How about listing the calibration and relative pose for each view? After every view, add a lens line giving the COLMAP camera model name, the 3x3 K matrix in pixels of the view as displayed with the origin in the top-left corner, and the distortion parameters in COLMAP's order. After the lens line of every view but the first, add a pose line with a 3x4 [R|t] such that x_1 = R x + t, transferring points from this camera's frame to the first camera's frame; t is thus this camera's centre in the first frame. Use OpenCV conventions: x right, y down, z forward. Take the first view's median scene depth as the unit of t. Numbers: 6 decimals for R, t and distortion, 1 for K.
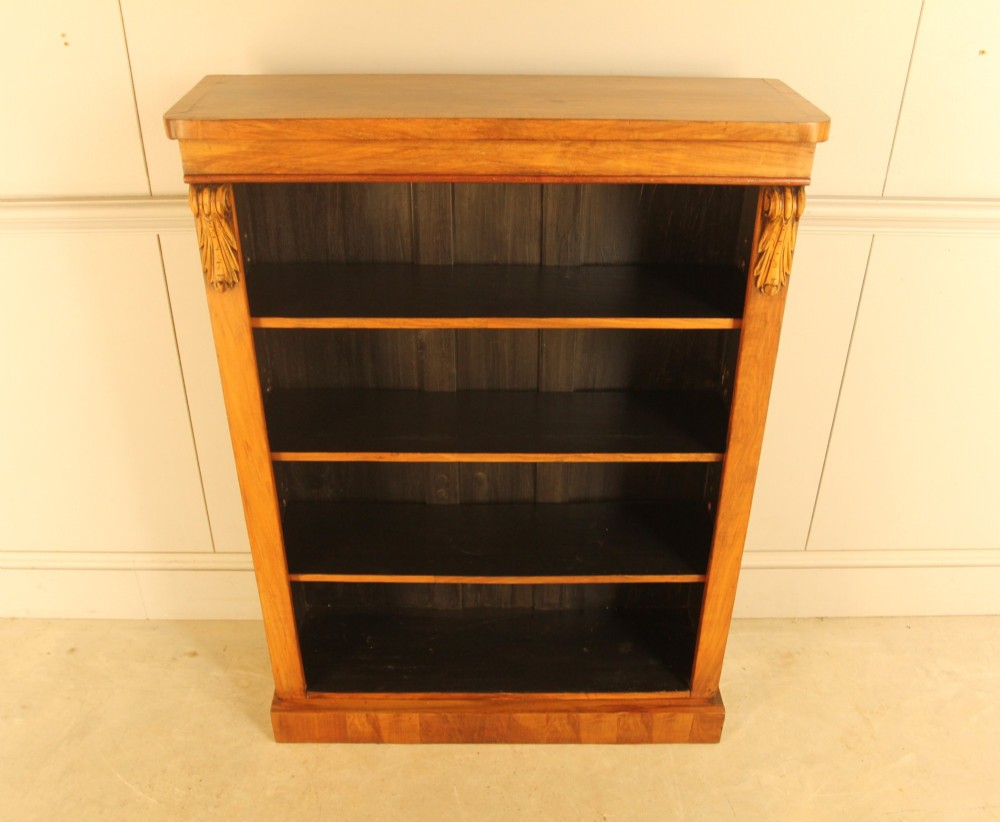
lens RADIAL K [[961.6, 0, 496.1], [0, 961.6, 410.4], [0, 0, 1]] dist [-0.079455, 0.025485]
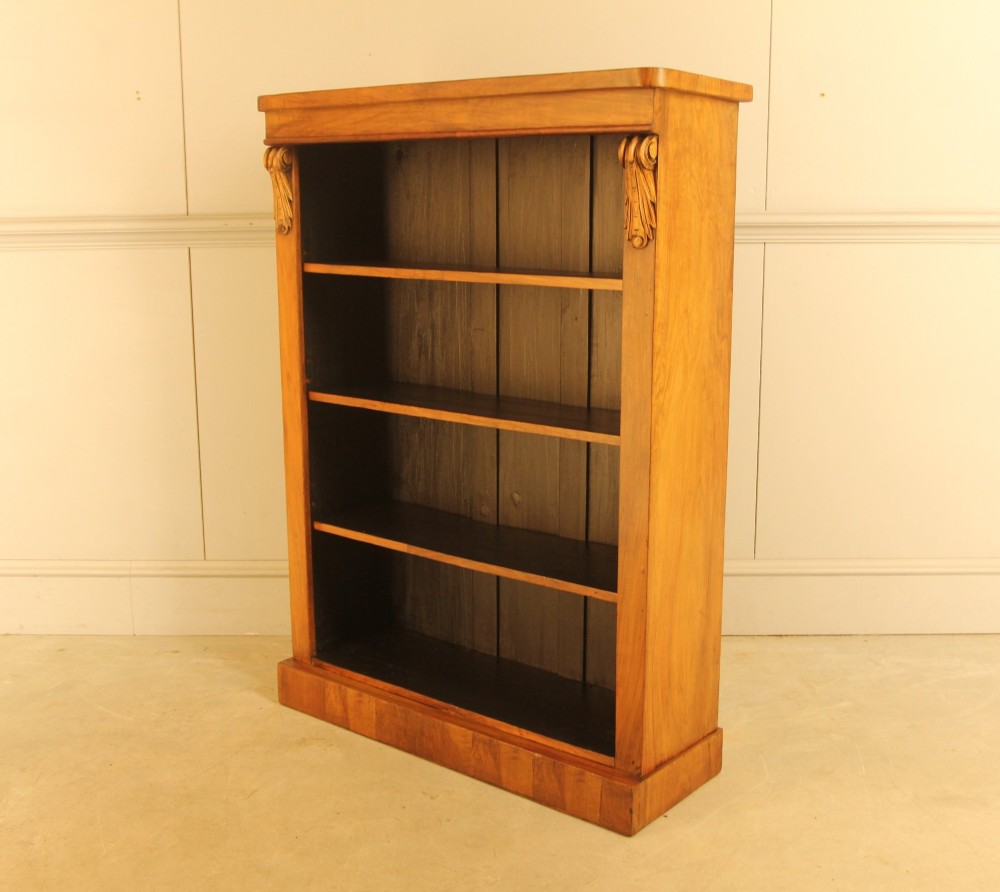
lens RADIAL K [[1244.1, 0, 520.4], [0, 1244.1, 443.1], [0, 0, 1]] dist [-0.061702, 0.023249]
pose [[0.774580, 0.116130, -0.621723, 0.856643], [-0.325223, 0.916216, -0.234045, 0.347892], [0.542454, 0.383486, 0.747451, 0.015389]]
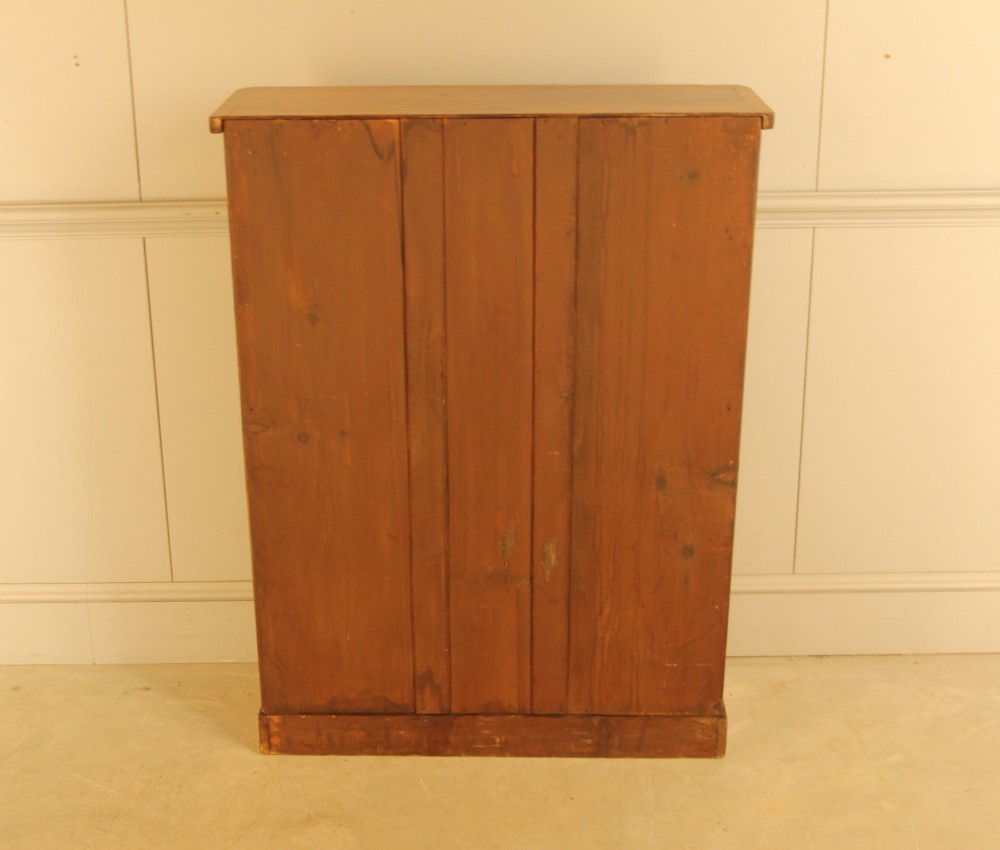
lens RADIAL K [[1541.7, 0, 484.3], [0, 1541.7, 421.9], [0, 0, 1]] dist [-0.025357, -0.080888]
pose [[0.999719, -0.013552, -0.019431, 0.060011], [0.009241, 0.978322, -0.206883, 0.380581], [0.021813, 0.206645, 0.978173, -0.649308]]
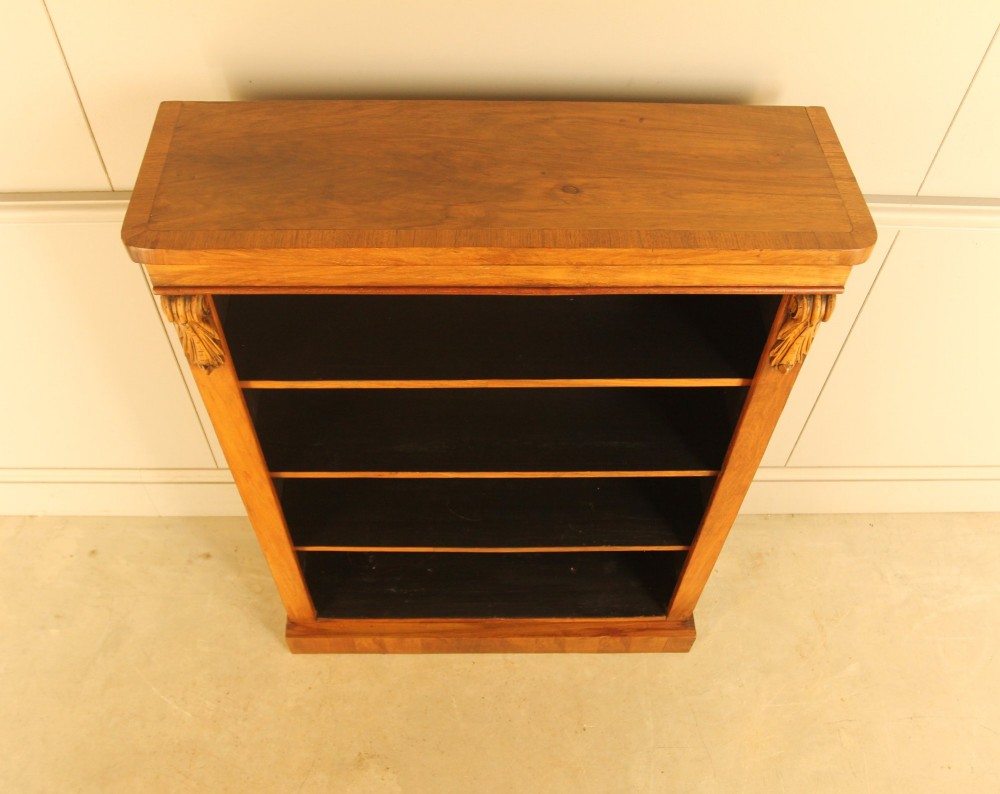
lens RADIAL K [[929.4, 0, 500.0], [0, 929.4, 397.0], [0, 0, 1]] dist [-0.080873, 0.014102]
pose [[0.999720, 0.003525, 0.023397, -0.015679], [-0.011886, 0.929839, 0.367774, -0.357131], [-0.020459, -0.367950, 0.929621, 0.111938]]
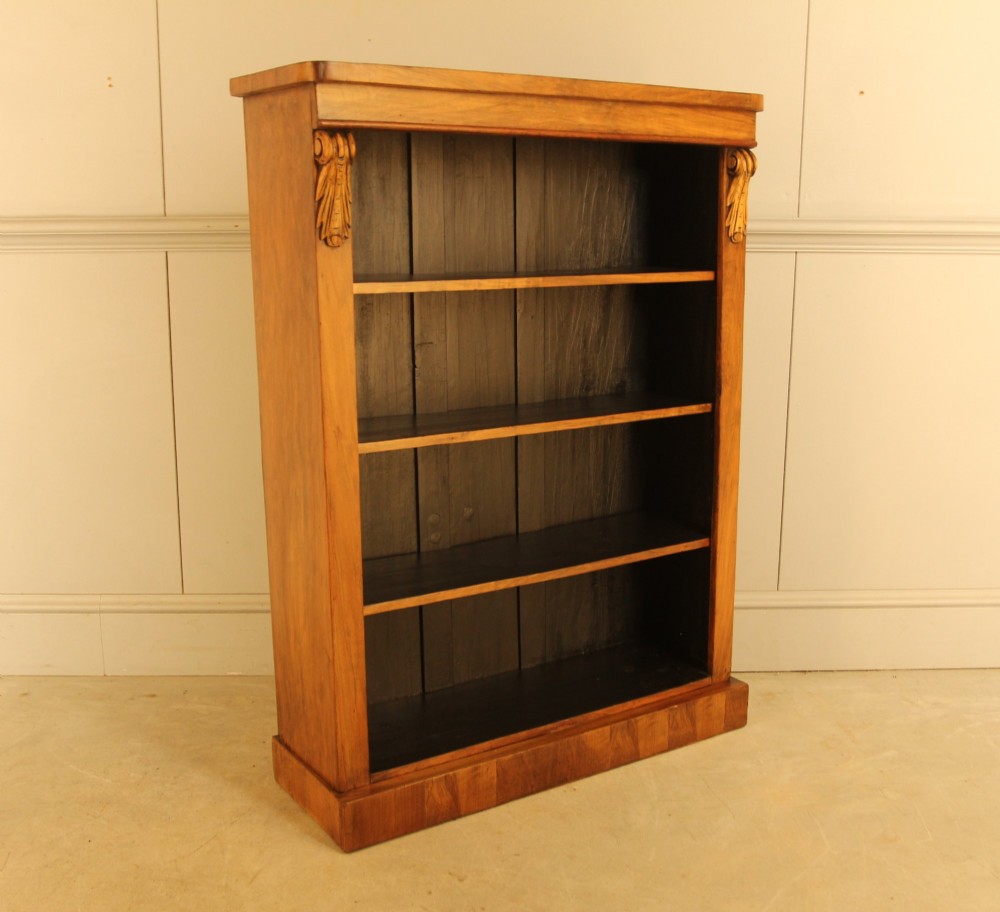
lens RADIAL K [[1210.1, 0, 525.6], [0, 1210.1, 460.8], [0, 0, 1]] dist [-0.077381, 0.036994]
pose [[0.832339, -0.120395, 0.541033, -0.671333], [0.287677, 0.928190, -0.236020, 0.352508], [-0.473766, 0.352092, 0.807203, -0.020716]]
